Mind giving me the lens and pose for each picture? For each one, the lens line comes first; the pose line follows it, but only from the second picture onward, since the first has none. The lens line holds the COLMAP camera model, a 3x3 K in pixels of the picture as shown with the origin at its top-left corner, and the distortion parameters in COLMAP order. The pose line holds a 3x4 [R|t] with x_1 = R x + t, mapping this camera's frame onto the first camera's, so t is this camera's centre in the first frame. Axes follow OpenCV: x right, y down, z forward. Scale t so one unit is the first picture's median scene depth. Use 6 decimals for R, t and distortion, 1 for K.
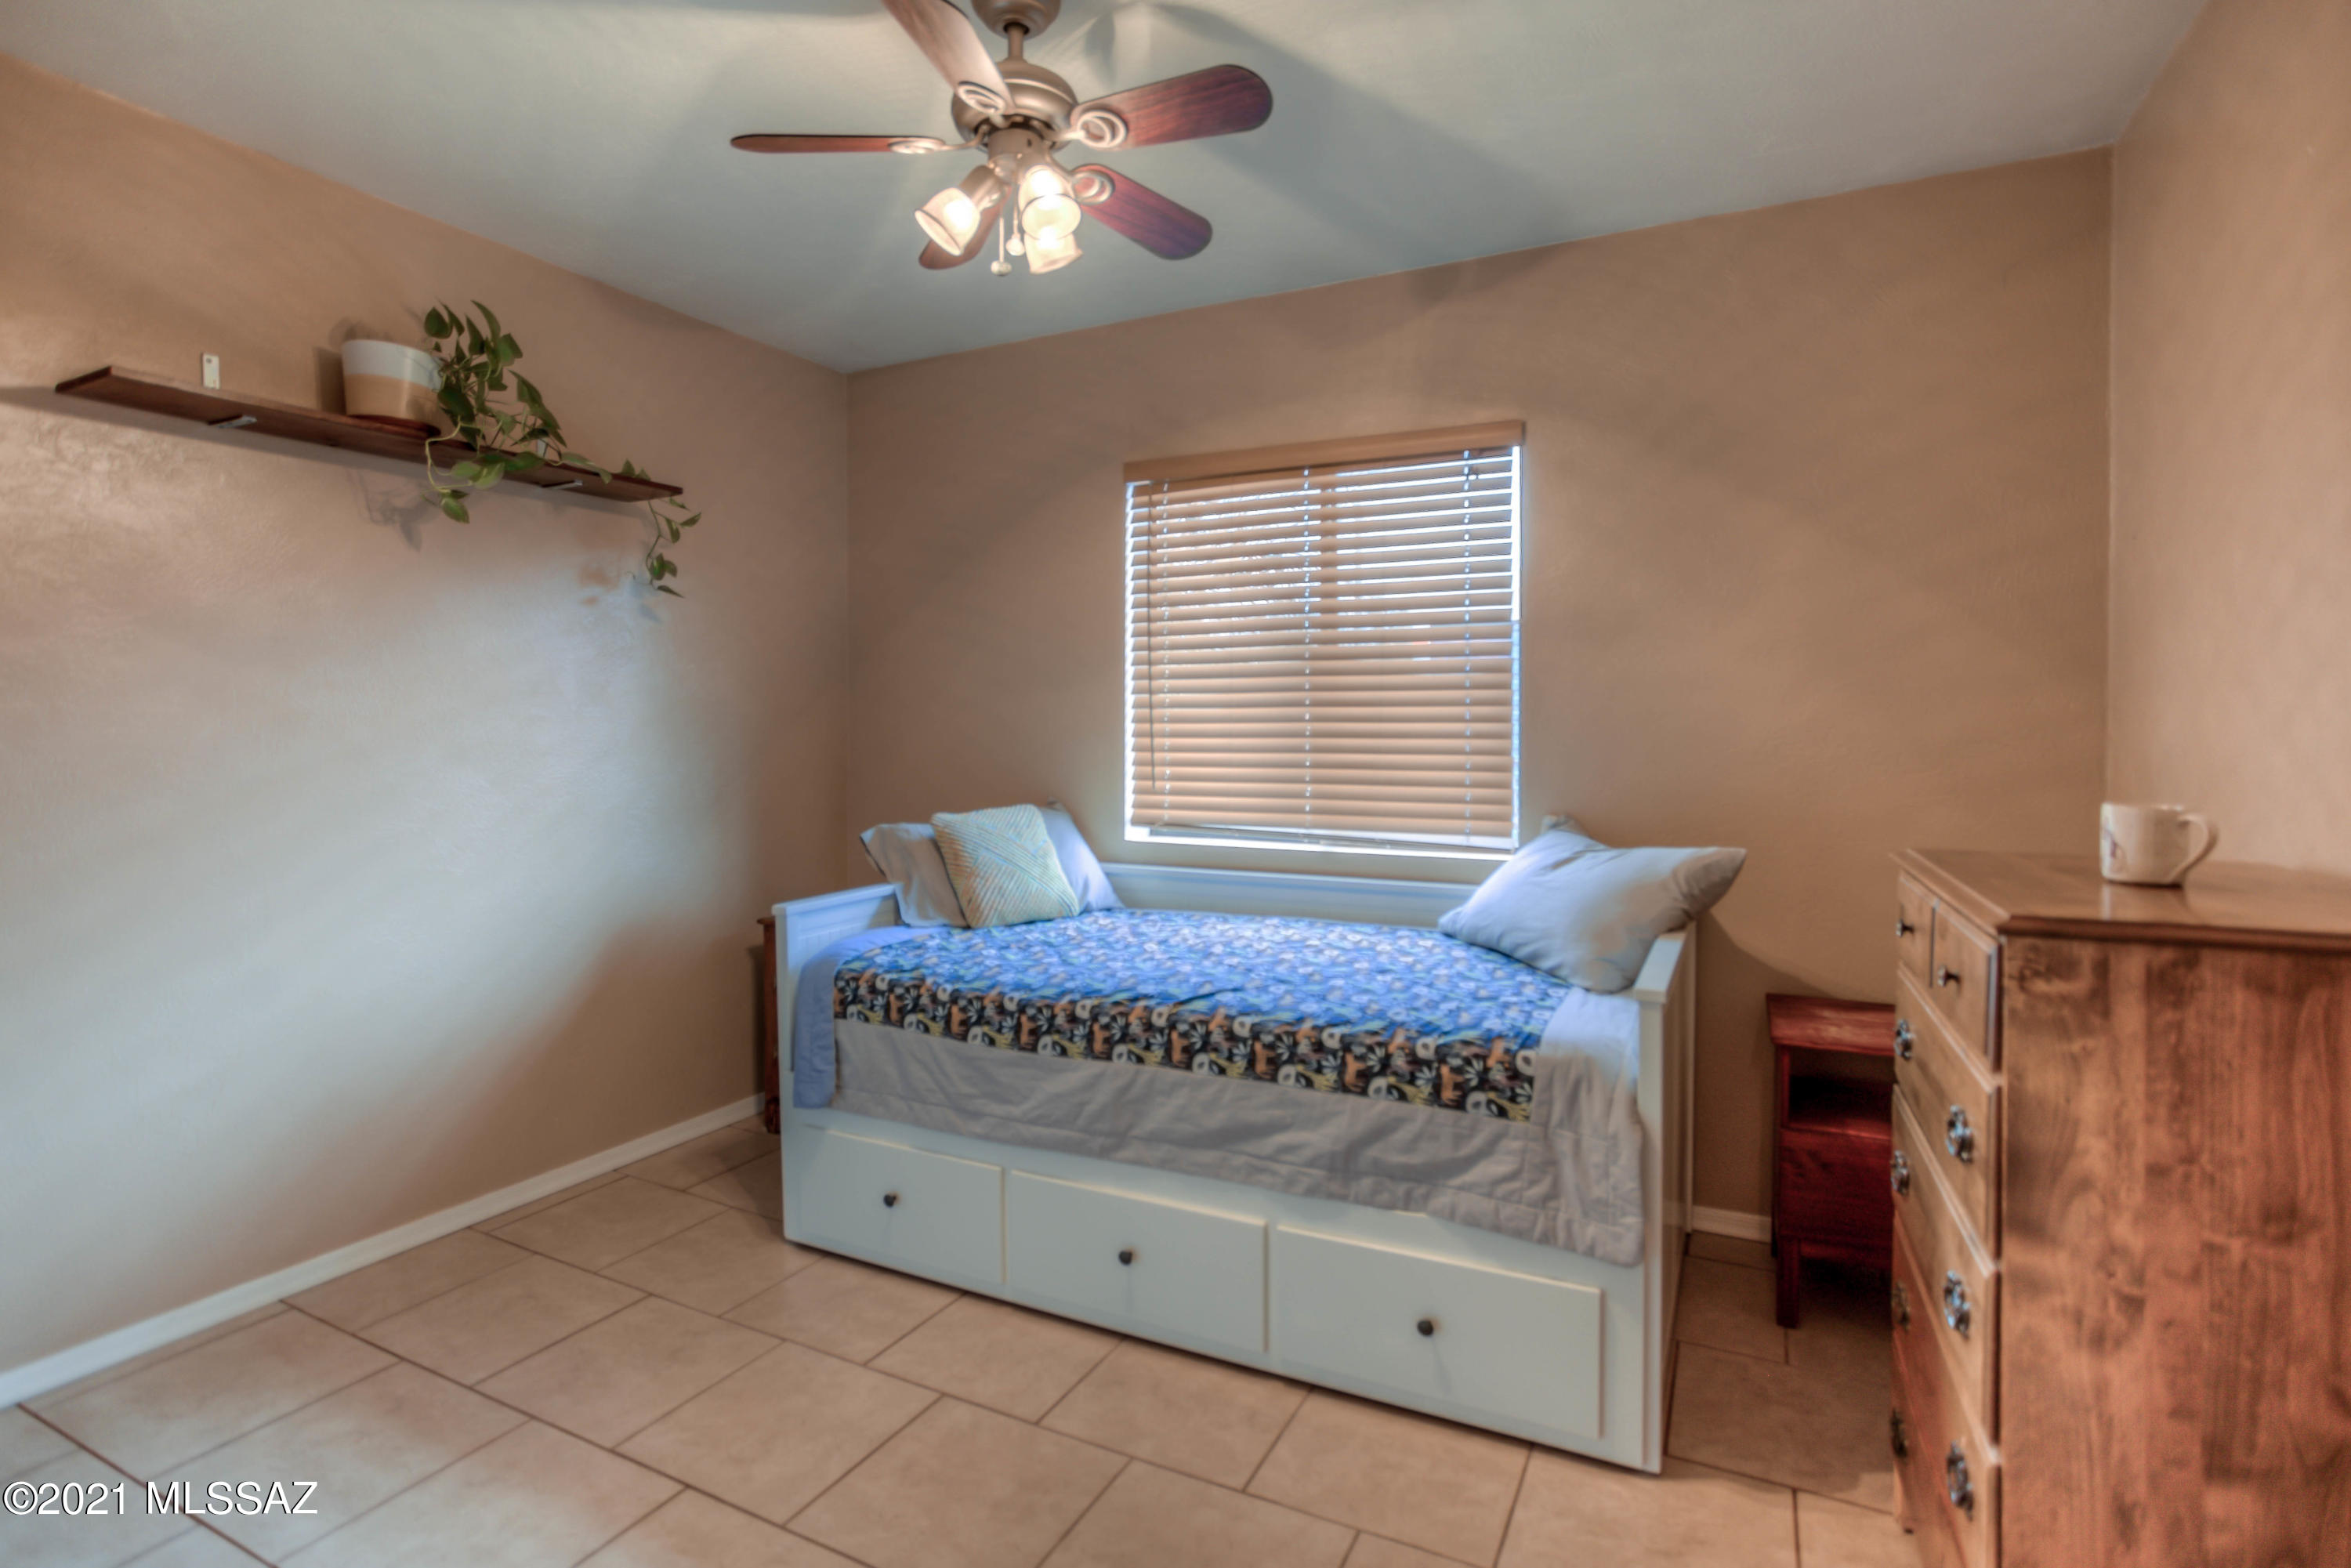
lens RADIAL K [[1140.7, 0, 1138.6], [0, 1140.7, 729.4], [0, 0, 1]] dist [-0.016602, 0.001608]
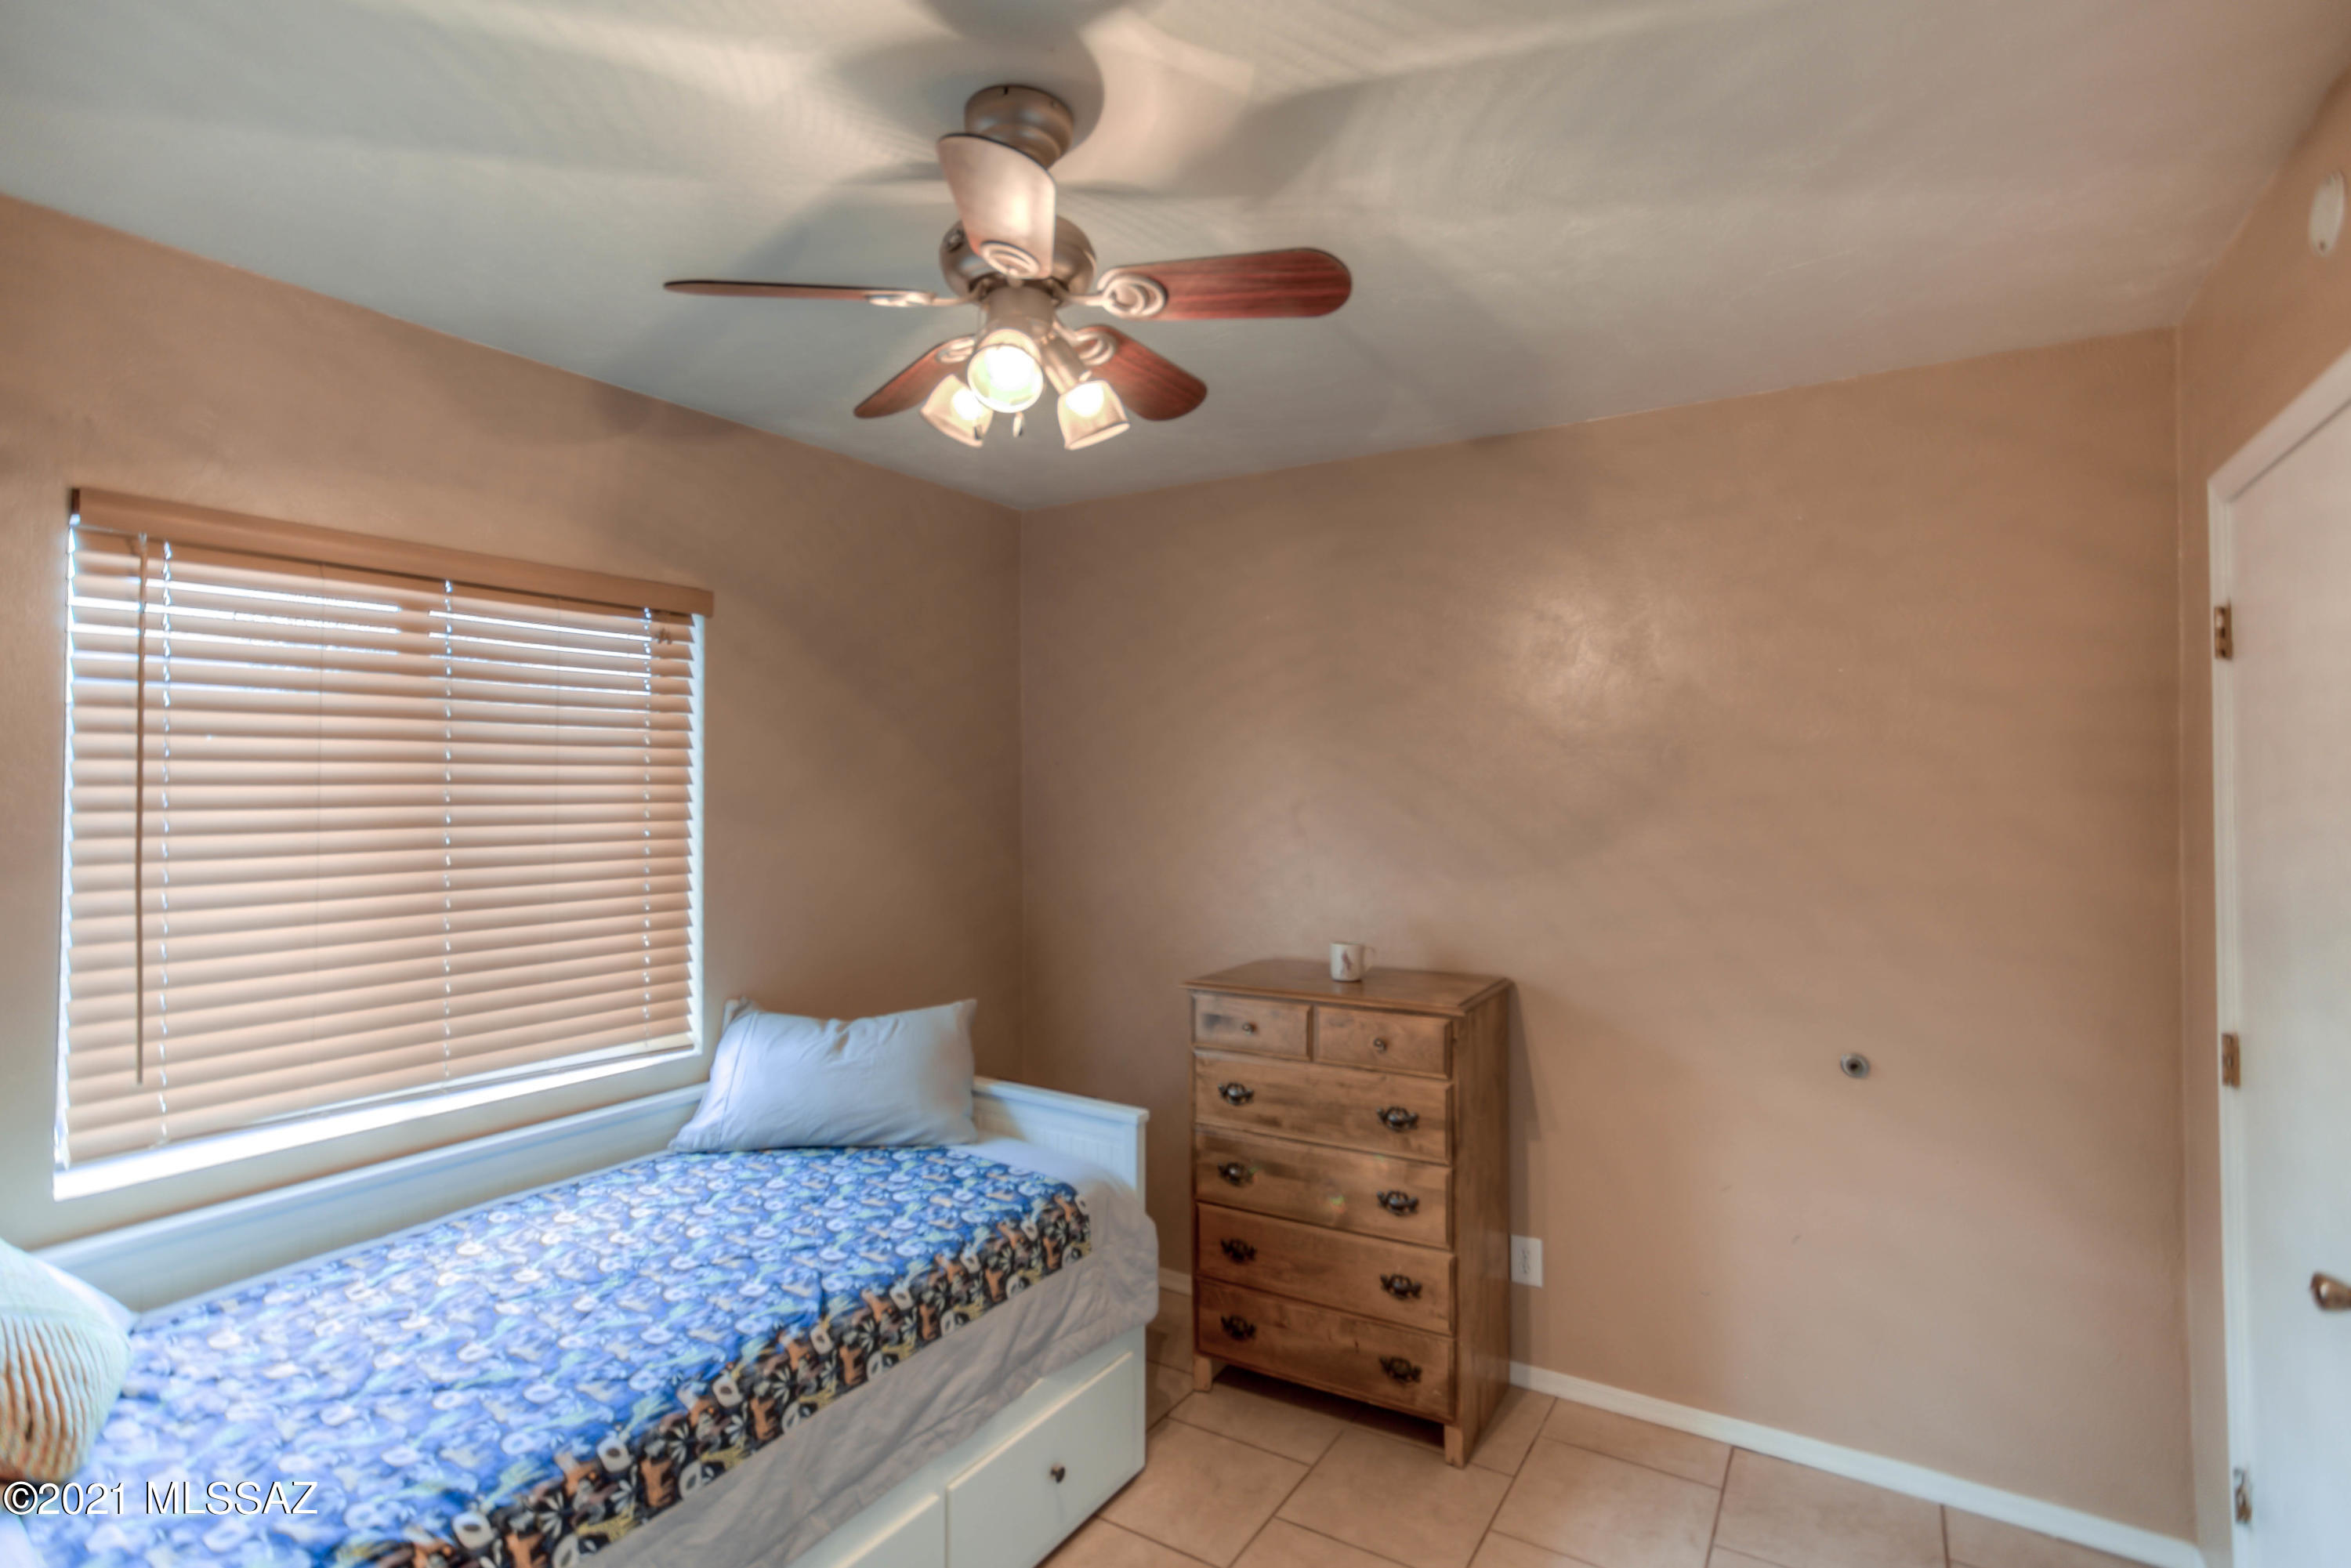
lens RADIAL K [[1172.9, 0, 1174.1], [0, 1172.9, 759.3], [0, 0, 1]] dist [-0.039591, 0.032876]
pose [[0.075617, 0.022418, 0.996885, -0.760574], [0.011230, 0.999665, -0.023333, -0.129716], [-0.997074, 0.012959, 0.075340, 0.667704]]
